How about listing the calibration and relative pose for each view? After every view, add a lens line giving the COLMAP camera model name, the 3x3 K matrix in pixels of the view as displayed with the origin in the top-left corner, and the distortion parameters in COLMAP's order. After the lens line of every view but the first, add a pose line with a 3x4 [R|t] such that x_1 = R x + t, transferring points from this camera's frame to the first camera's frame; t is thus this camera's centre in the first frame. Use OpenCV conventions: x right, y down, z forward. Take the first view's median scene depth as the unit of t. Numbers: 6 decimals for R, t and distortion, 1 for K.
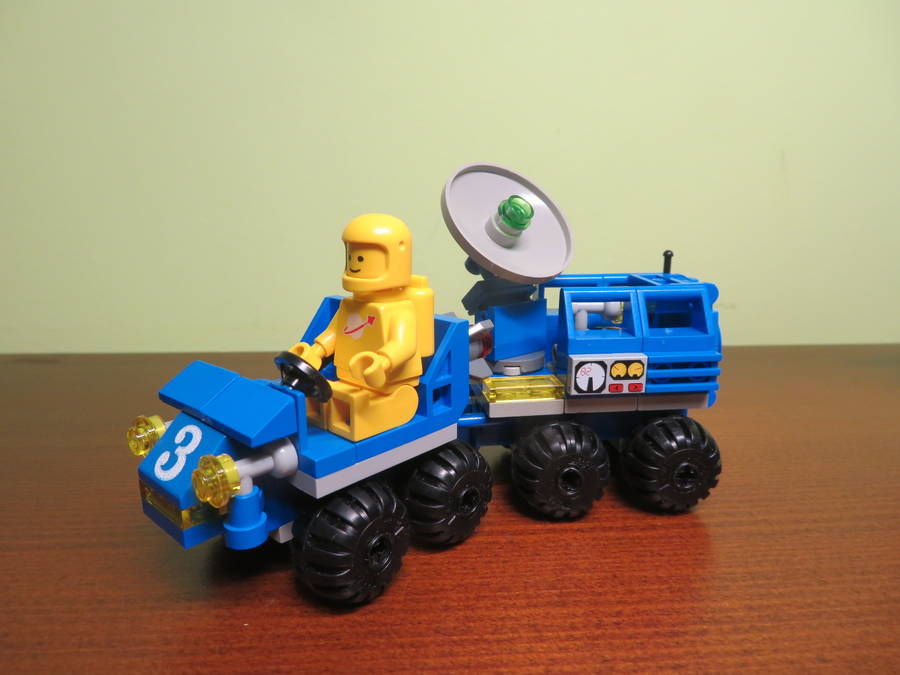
lens RADIAL K [[644.0, 0, 448.1], [0, 644.0, 337.8], [0, 0, 1]] dist [-0.005924, -0.006398]
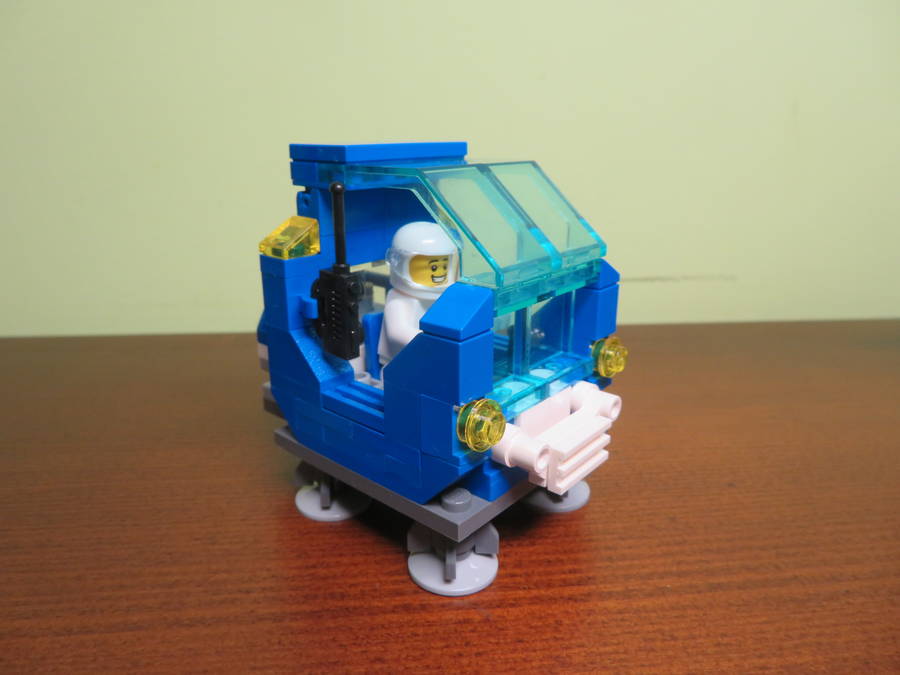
lens RADIAL K [[643.5, 0, 450.0], [0, 643.5, 336.5], [0, 0, 1]] dist [-0.007411, -0.004379]
pose [[0.999226, -0.008020, 0.038517, 0.029451], [0.004736, 0.996403, 0.084607, -0.117457], [-0.039057, -0.084359, 0.995670, 0.285818]]
